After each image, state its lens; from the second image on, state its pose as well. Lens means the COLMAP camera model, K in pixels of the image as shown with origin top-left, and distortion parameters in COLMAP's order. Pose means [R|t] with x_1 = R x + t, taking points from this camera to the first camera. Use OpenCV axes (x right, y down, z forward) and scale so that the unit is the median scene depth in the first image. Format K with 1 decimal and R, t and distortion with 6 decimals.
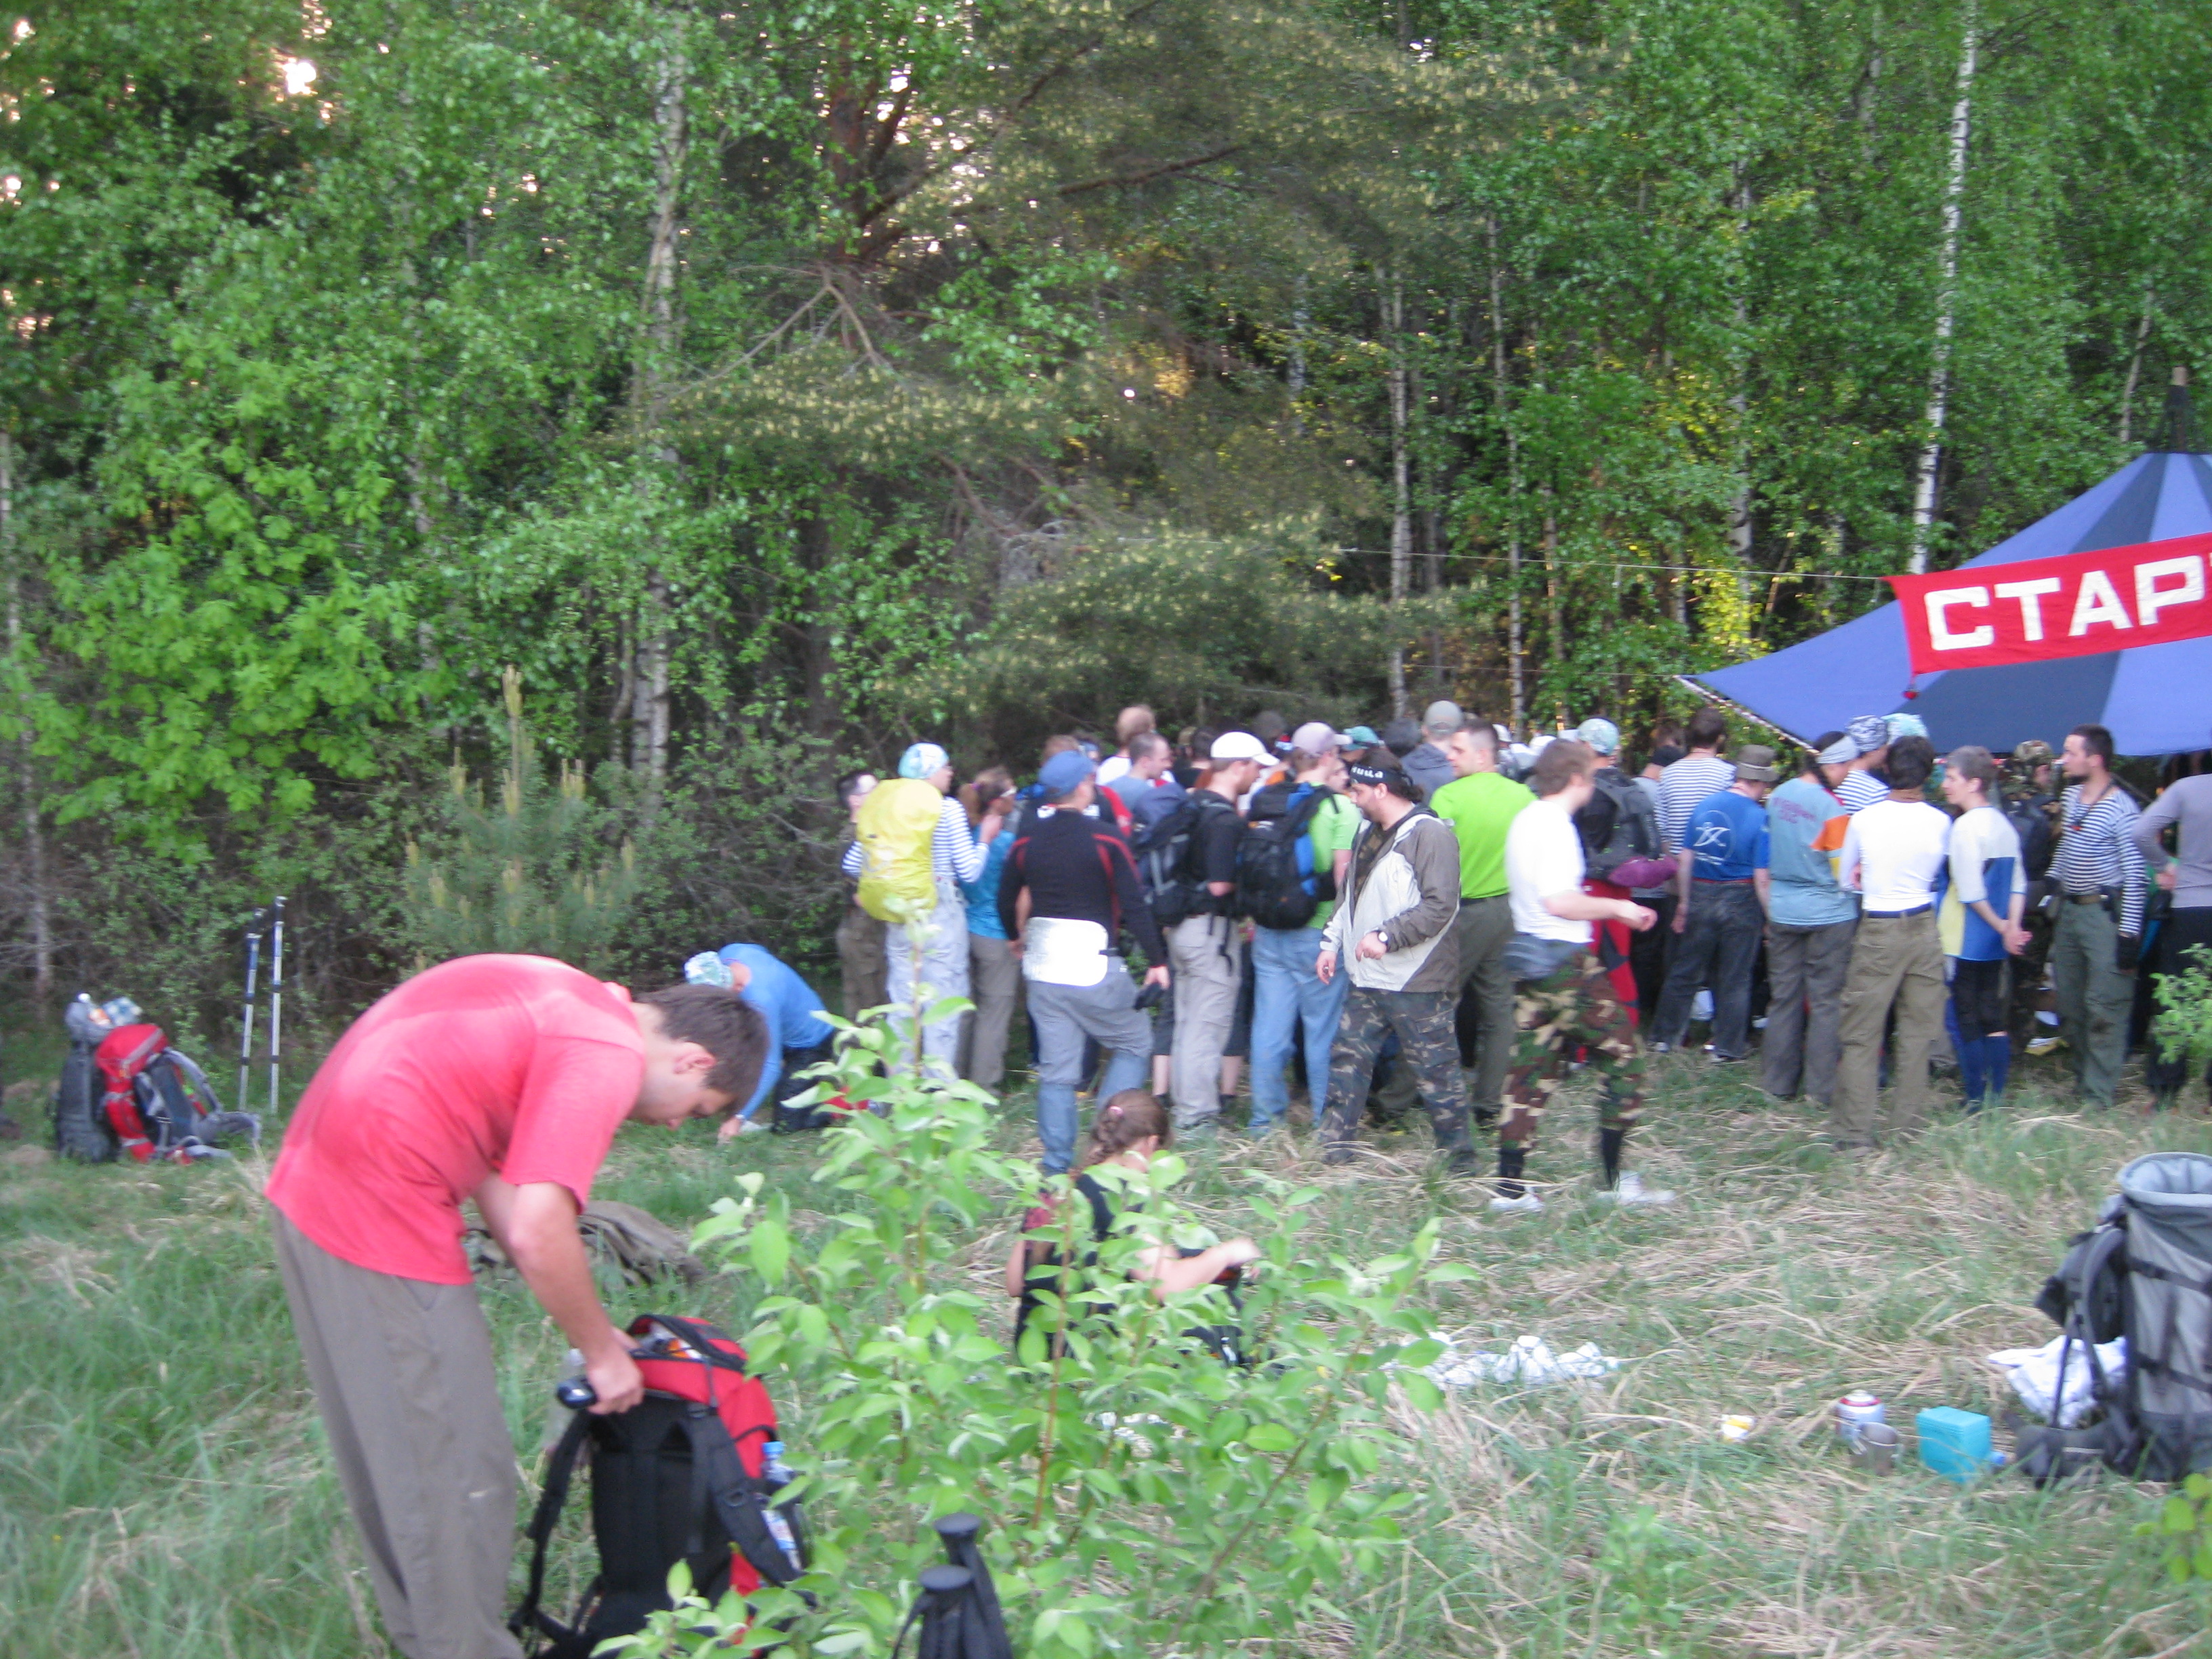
lens RADIAL K [[2585.3, 0, 1103.1], [0, 2585.3, 829.3], [0, 0, 1]] dist [-0.150961, 0.000000]
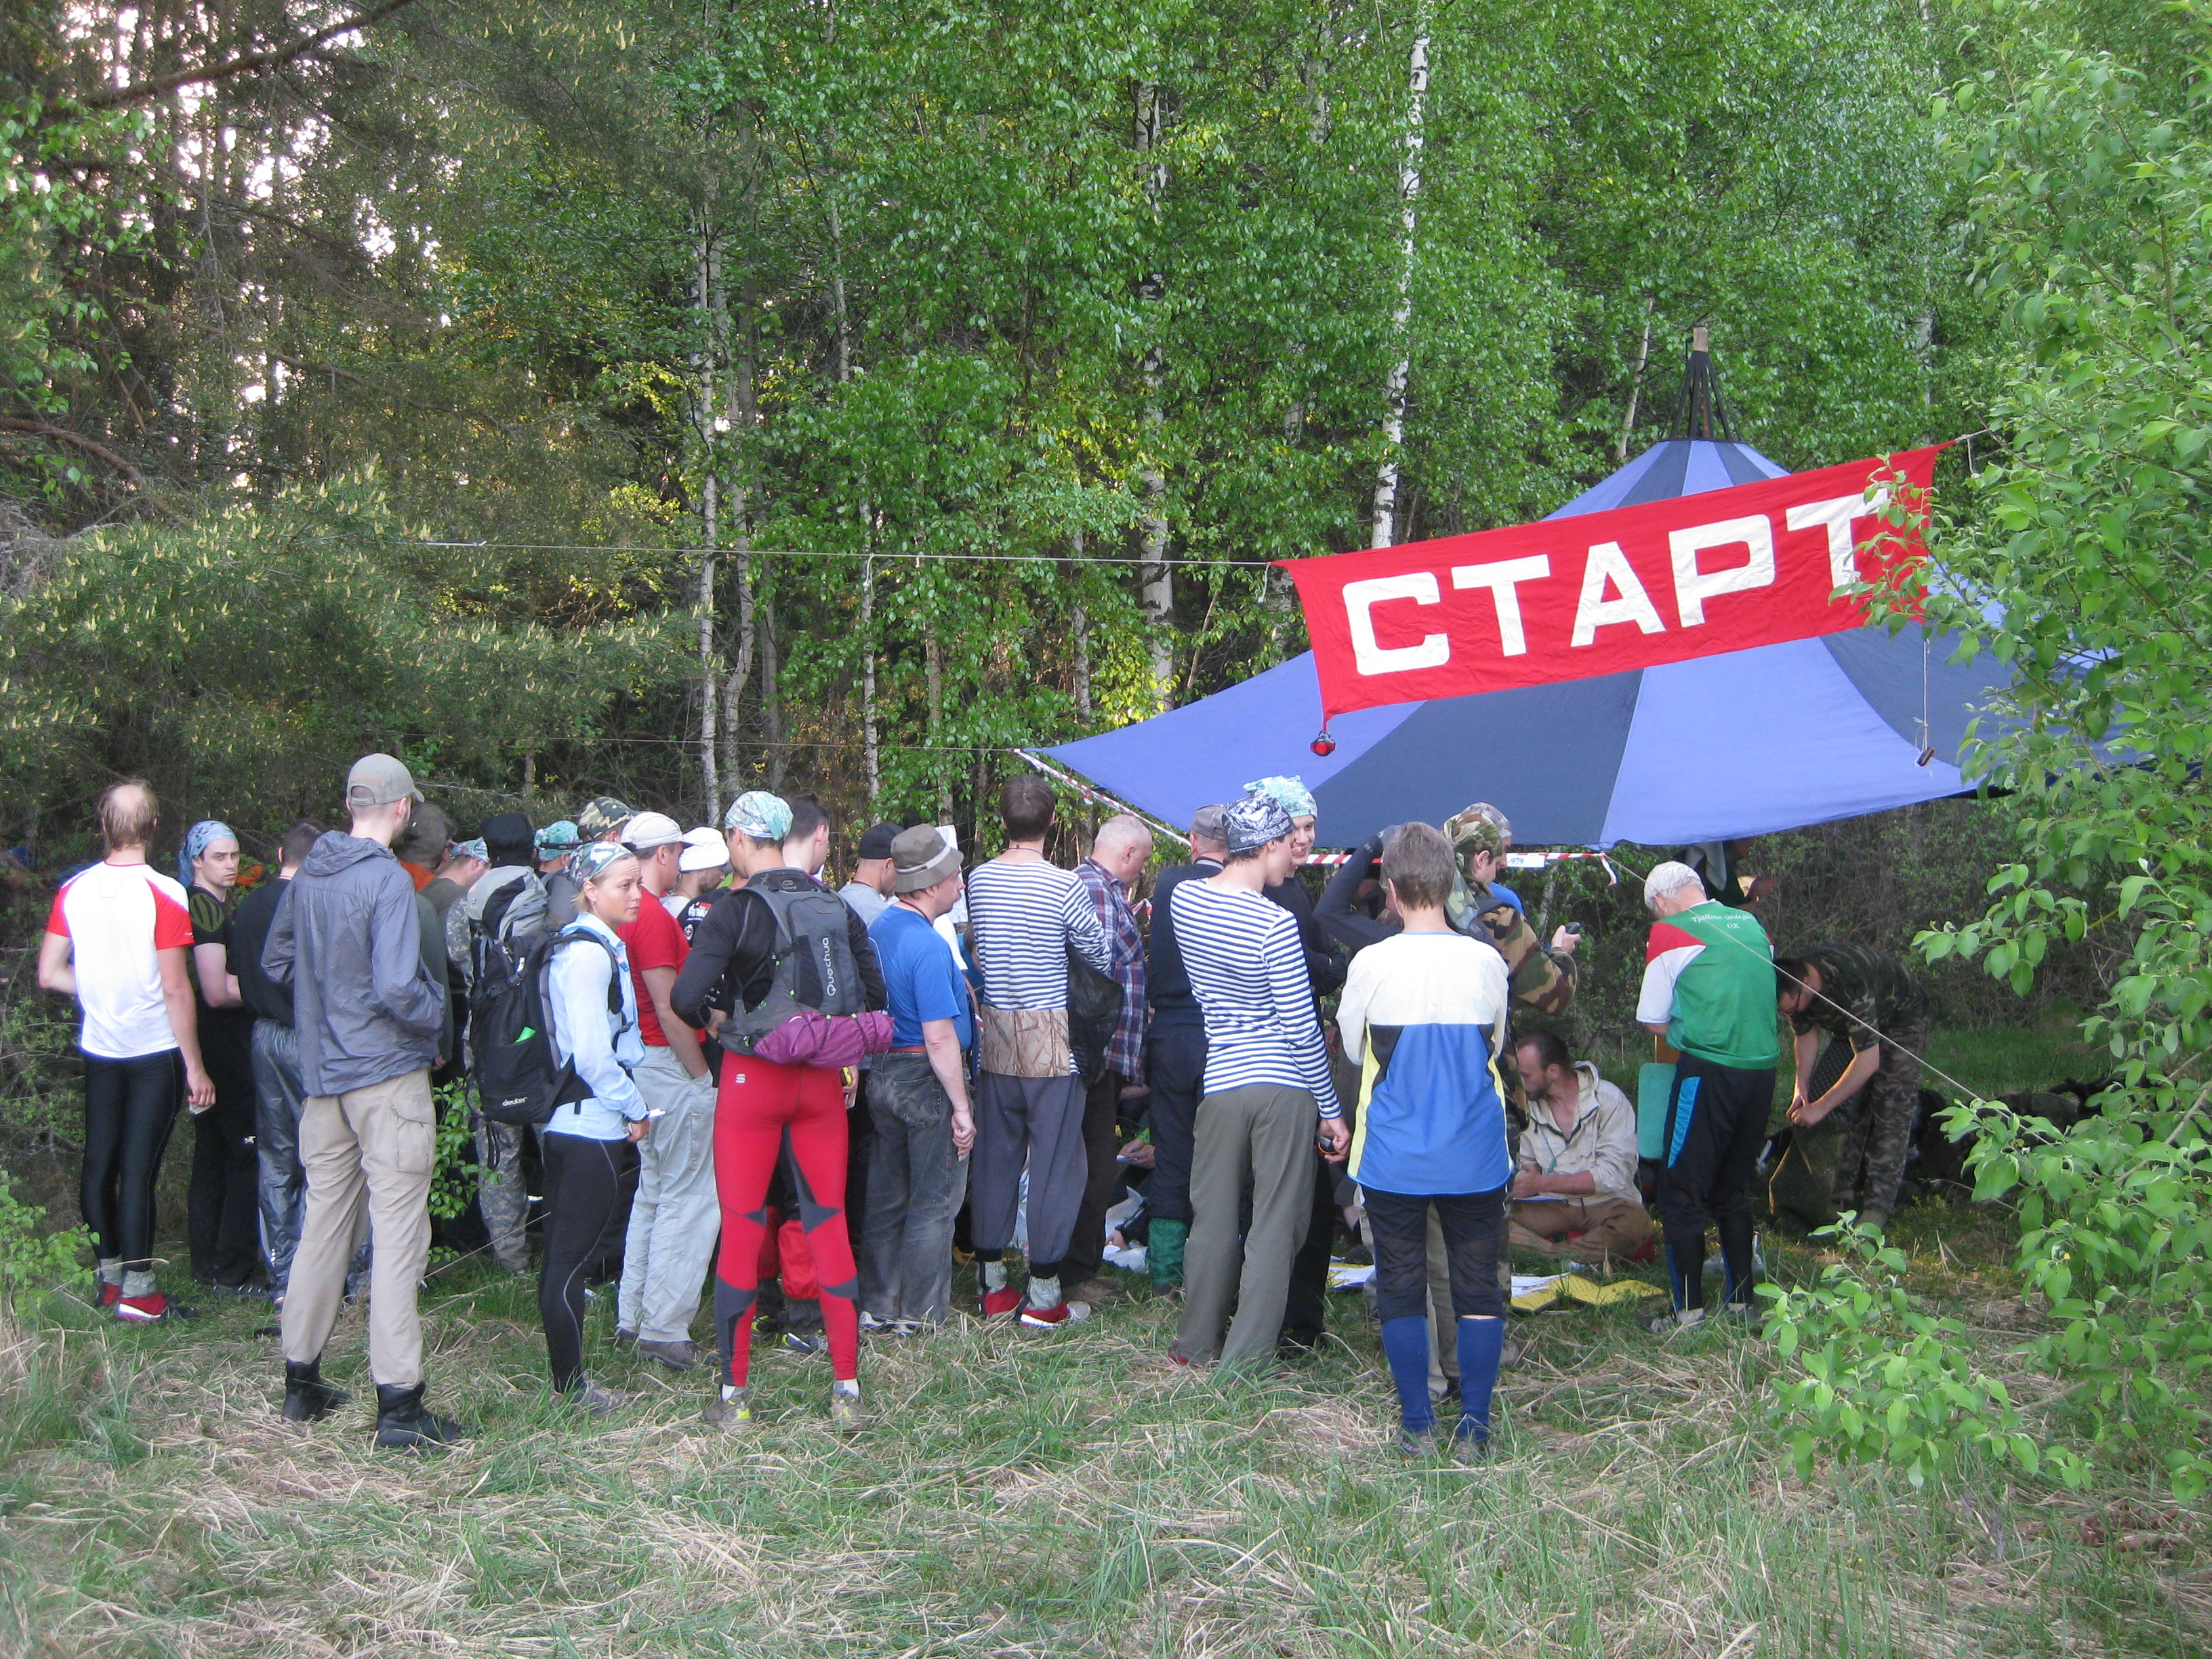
lens RADIAL K [[2585.3, 0, 1120.7], [0, 2585.3, 831.7], [0, 0, 1]] dist [-0.150961, 0.000000]
pose [[0.981047, -0.011345, 0.193440, 0.105396], [0.021497, 0.998495, -0.050459, -0.000415], [-0.192576, 0.053661, 0.979814, 0.280828]]
